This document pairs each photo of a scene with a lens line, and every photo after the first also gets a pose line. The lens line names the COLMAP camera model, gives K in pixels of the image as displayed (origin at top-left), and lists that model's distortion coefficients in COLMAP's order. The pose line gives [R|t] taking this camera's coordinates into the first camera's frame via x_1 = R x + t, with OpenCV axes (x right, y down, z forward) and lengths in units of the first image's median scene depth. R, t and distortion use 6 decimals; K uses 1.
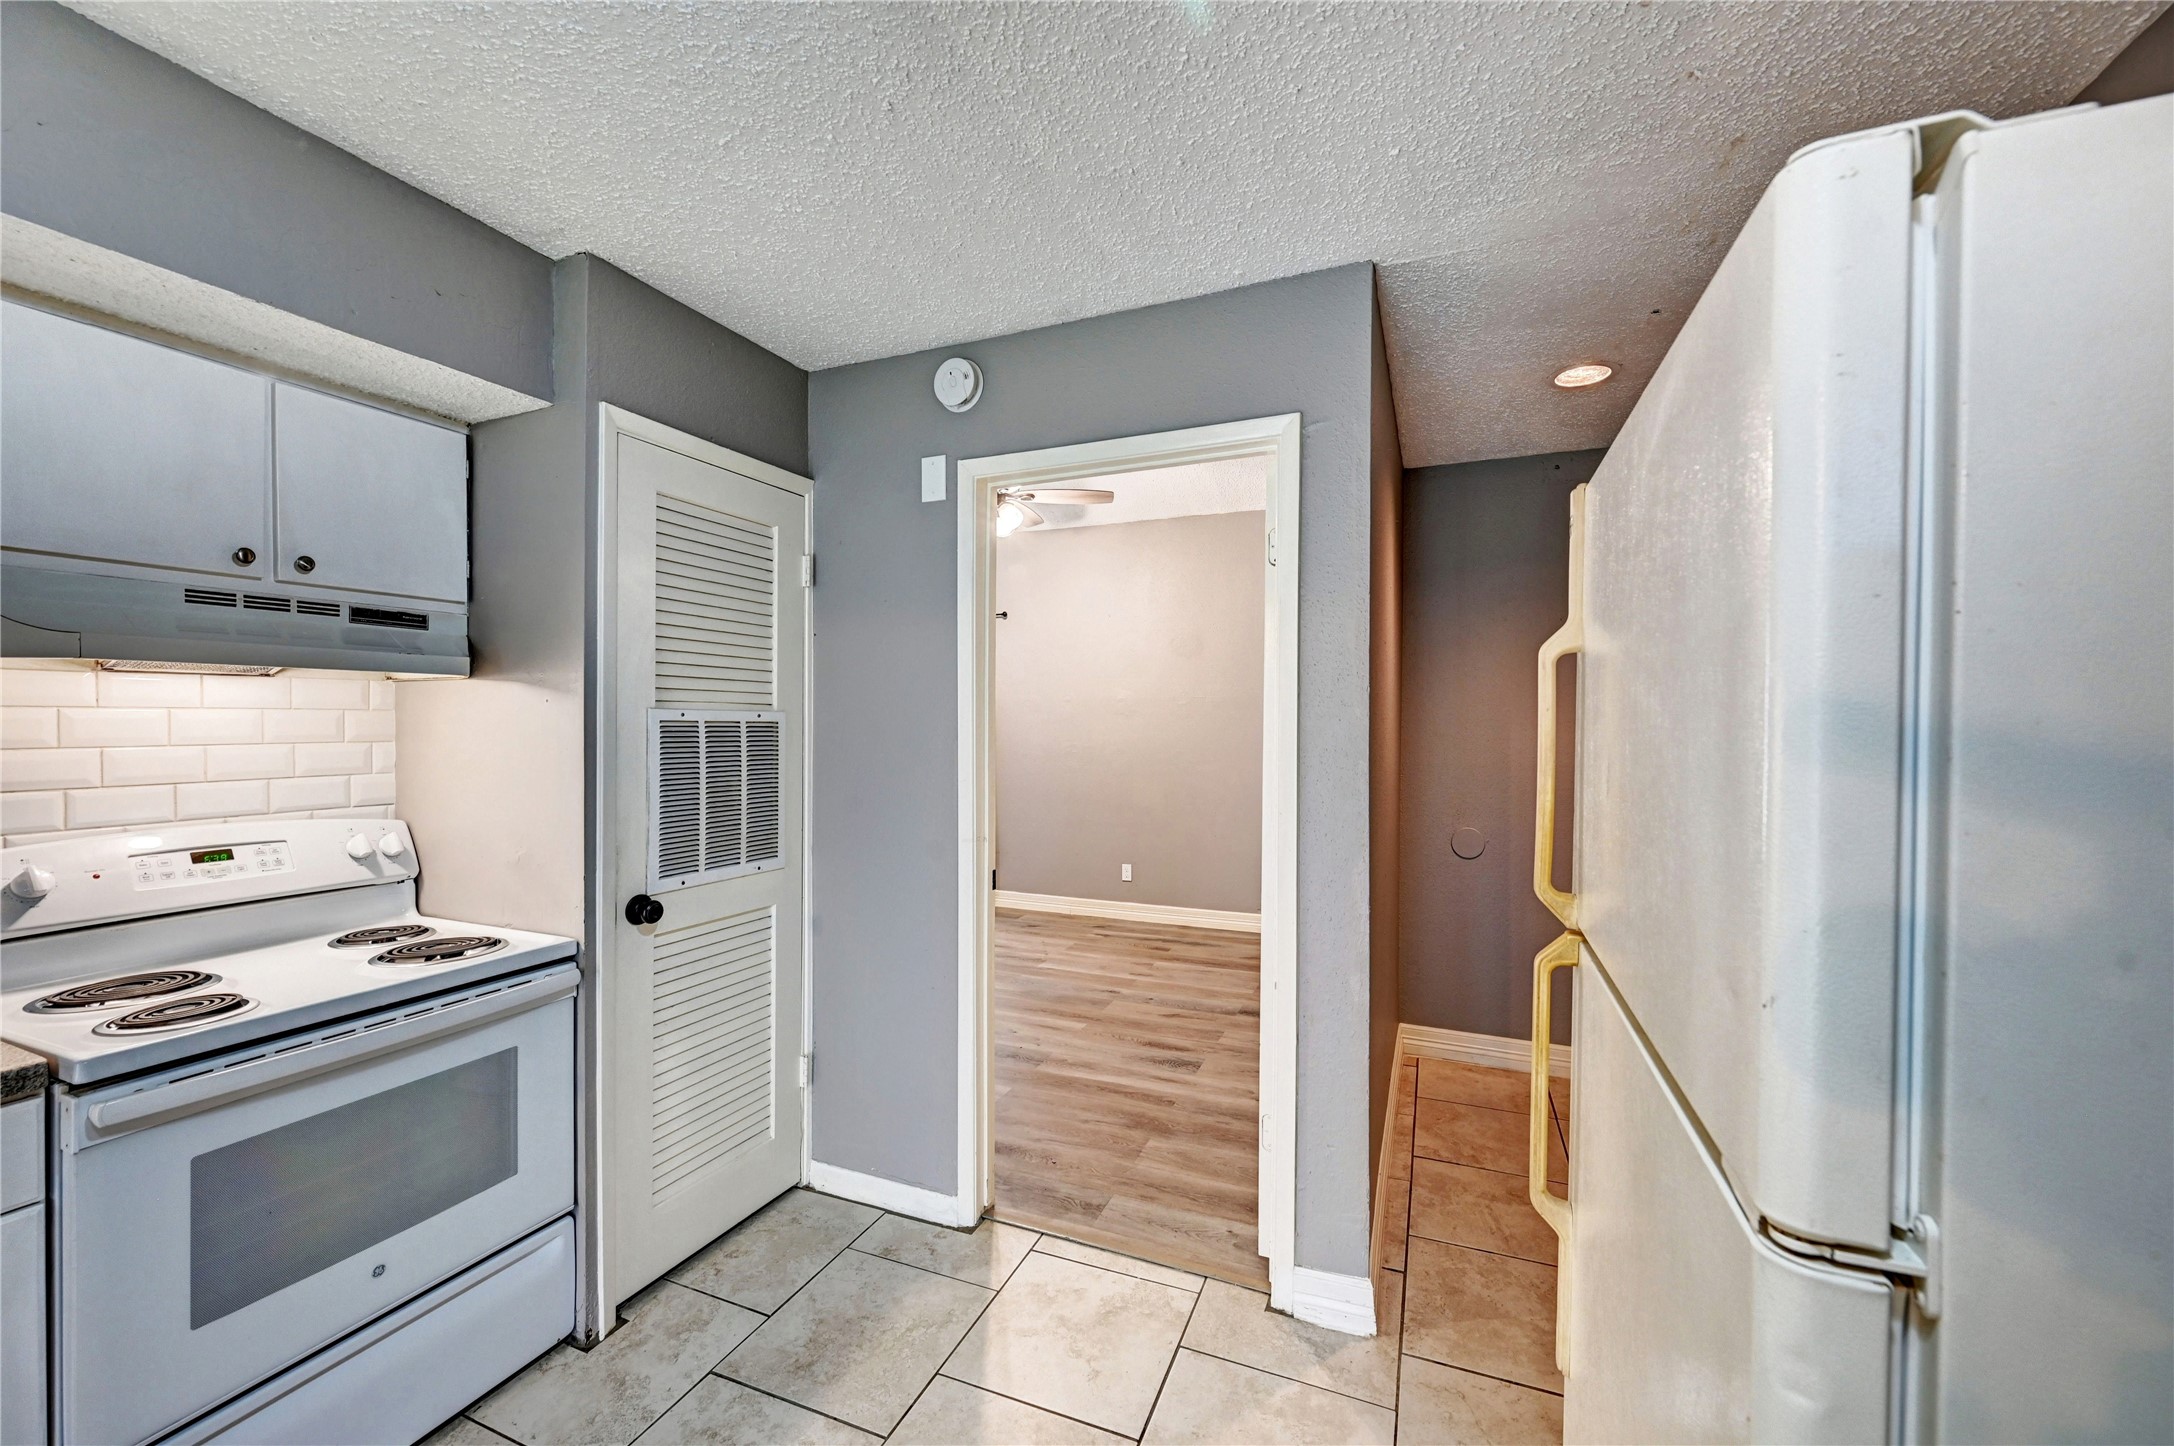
lens RADIAL K [[847.0, 0, 1085.9], [0, 847.0, 727.2], [0, 0, 1]] dist [-0.003469, 0.000354]
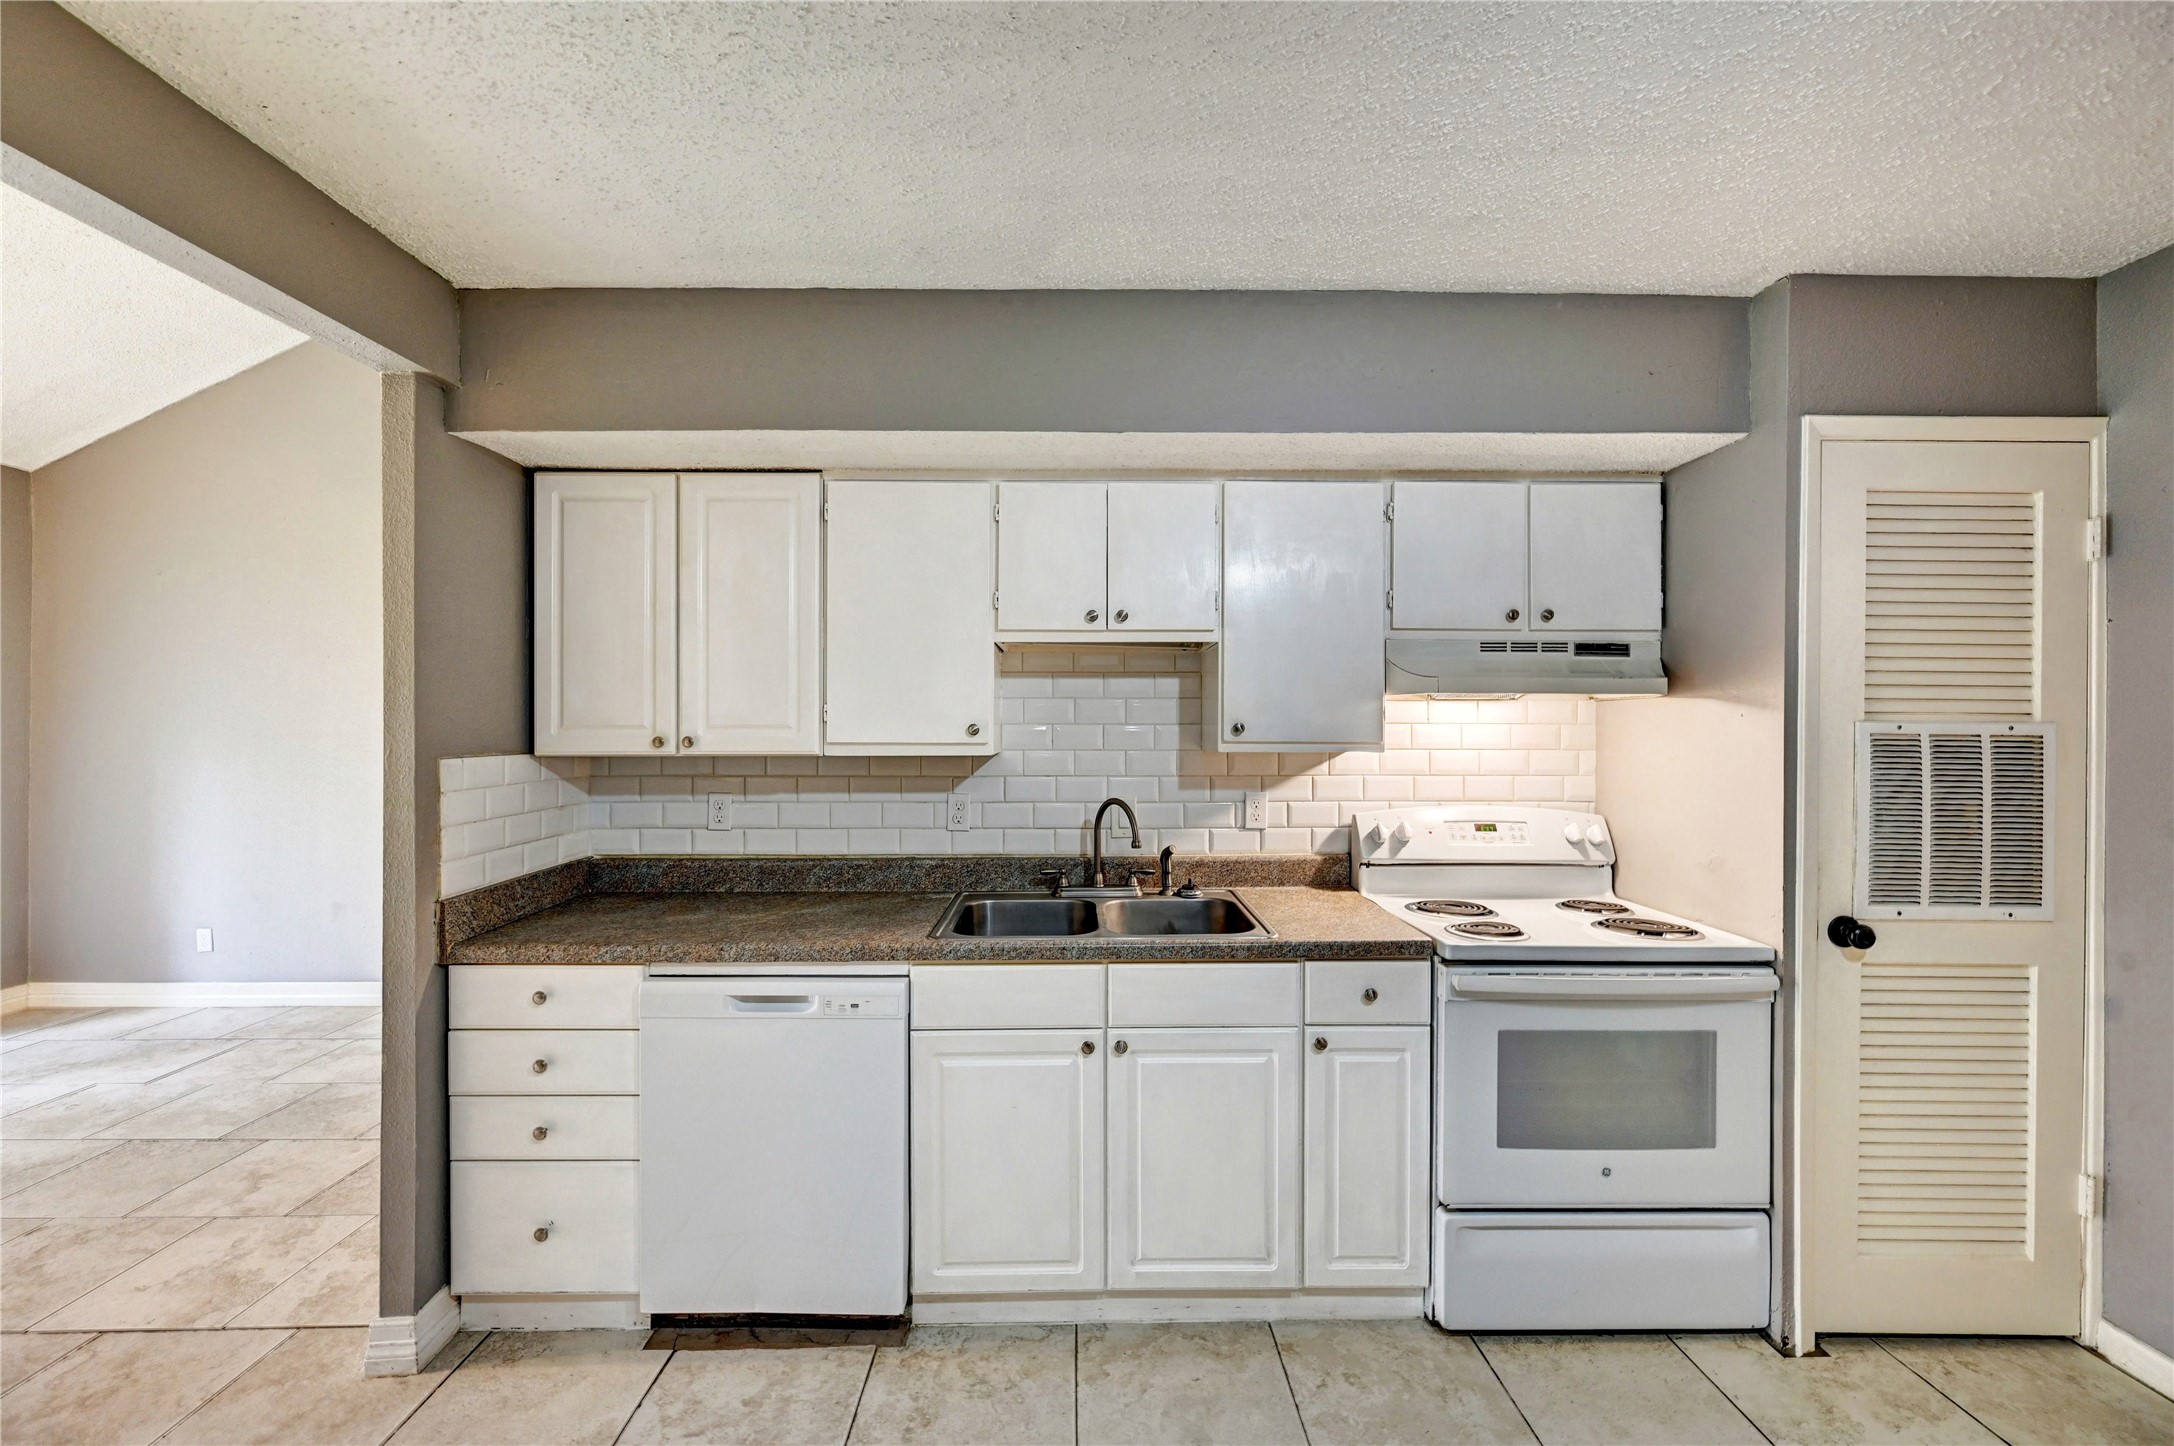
lens RADIAL K [[848.7, 0, 1089.6], [0, 848.7, 727.7], [0, 0, 1]] dist [-0.001440, 0.000233]
pose [[0.402433, -0.002312, -0.915447, 0.005843], [-0.010702, 0.999917, -0.007230, 0.001540], [0.915387, 0.012707, 0.402374, -0.172499]]
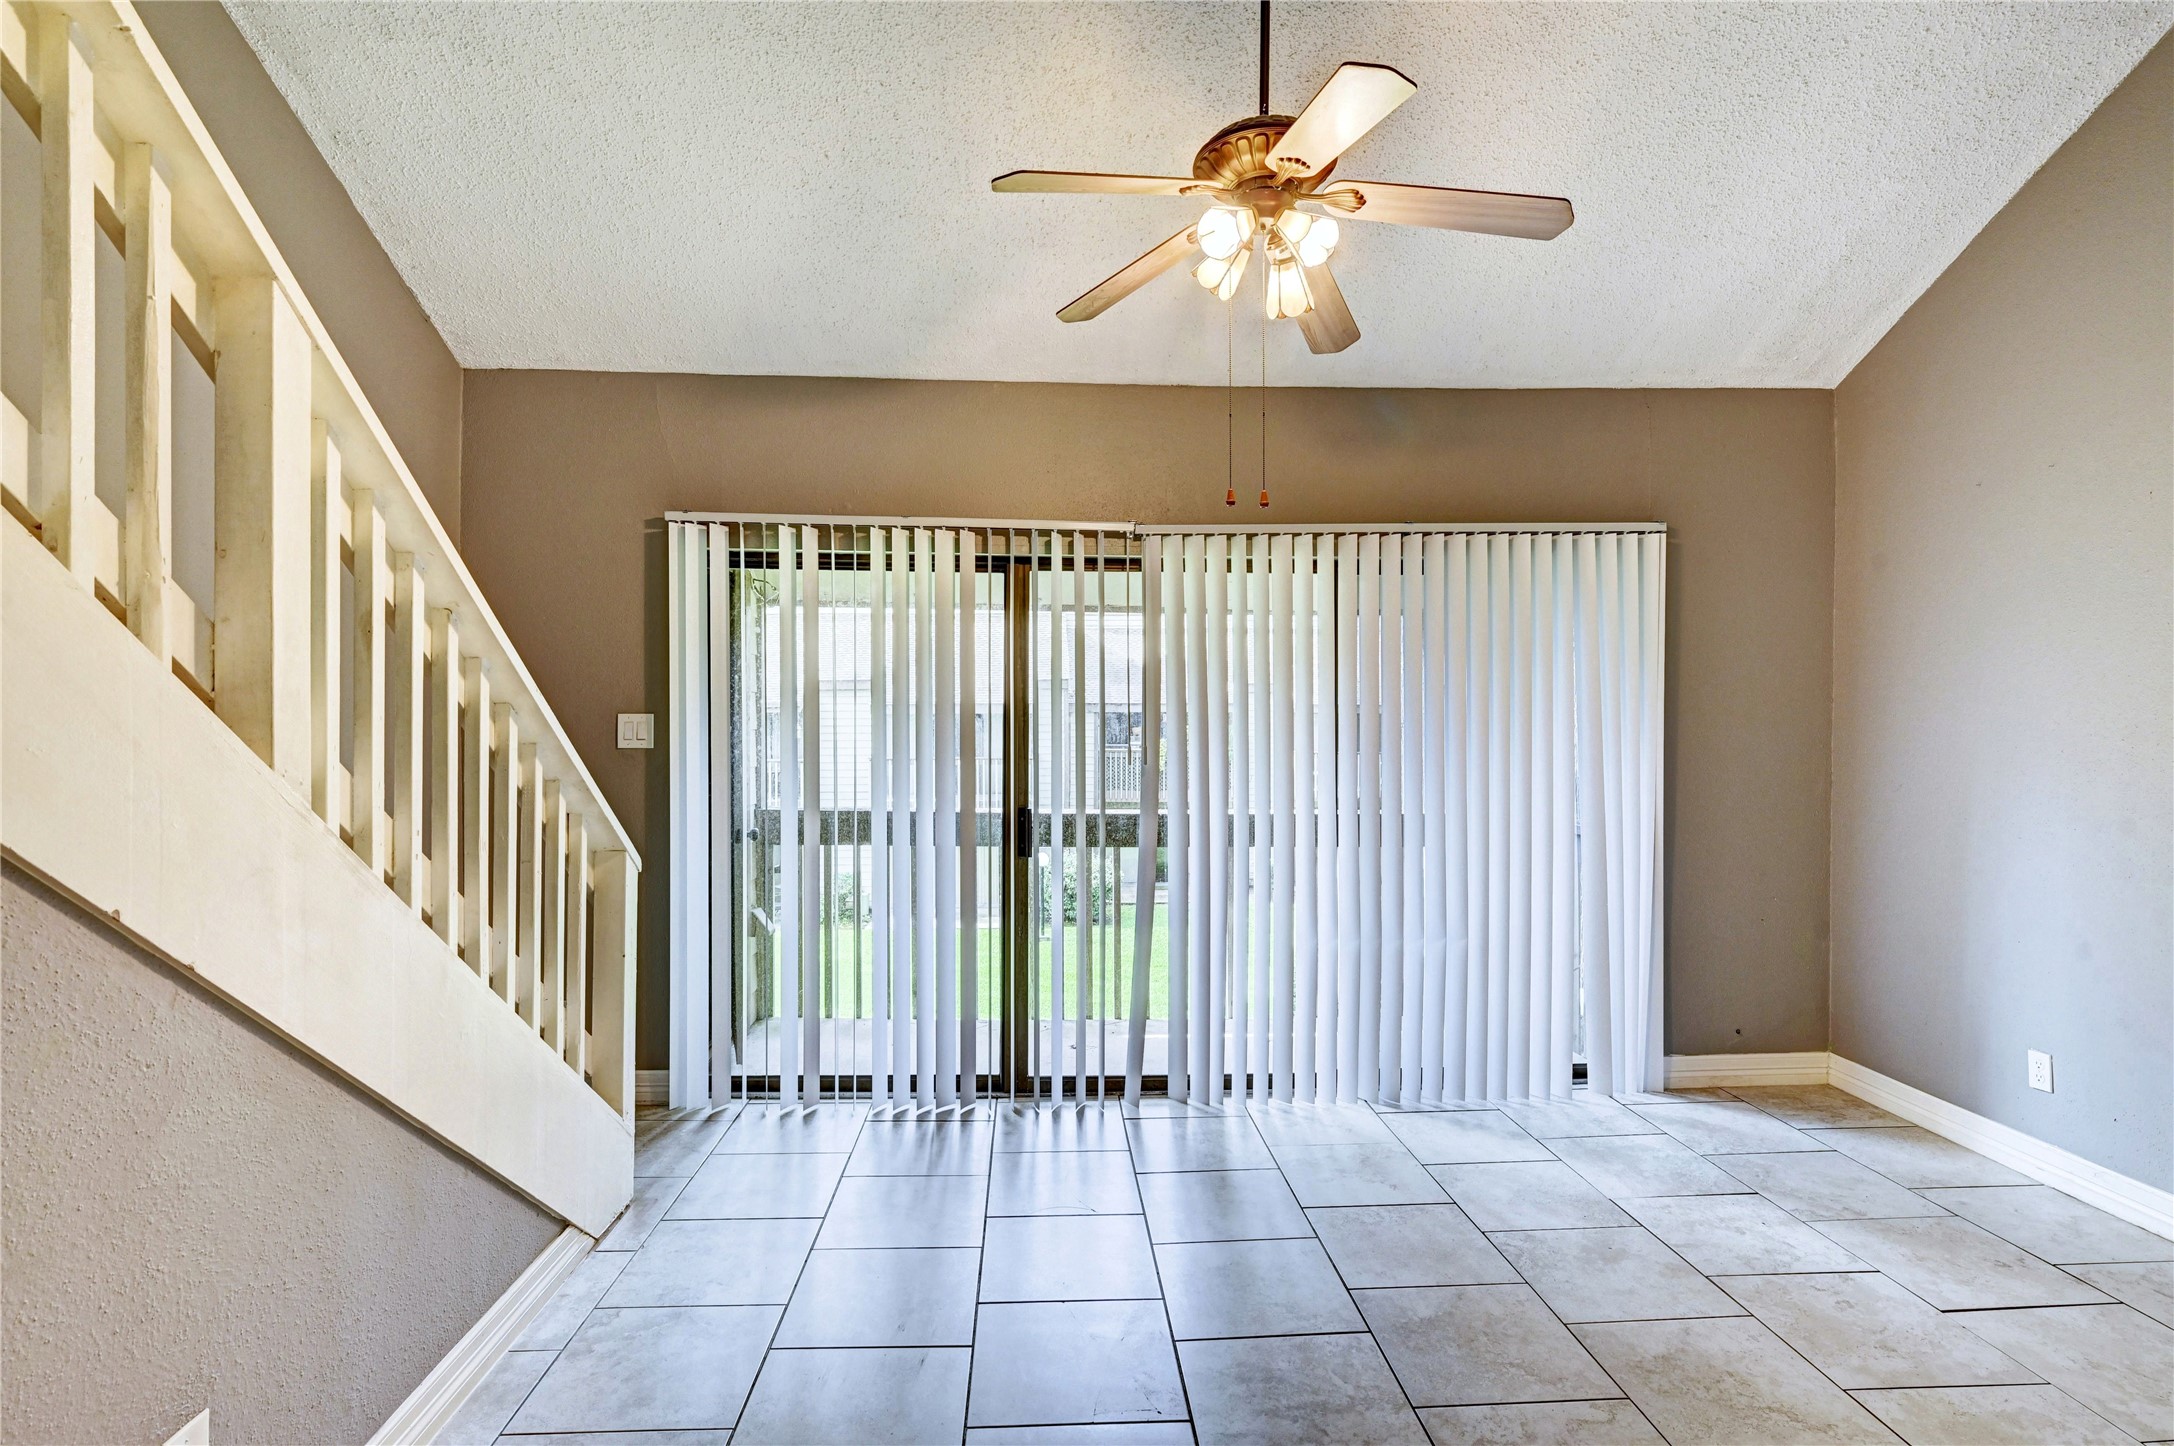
lens RADIAL K [[1079.7, 0, 1087.0], [0, 1079.7, 723.0], [0, 0, 1]] dist [-0.000573, -0.000527]
pose [[-0.902723, -0.002081, -0.430217, -0.876815], [-0.008441, 0.999881, 0.012875, 0.007585], [0.430139, 0.015254, -0.902634, -0.515824]]
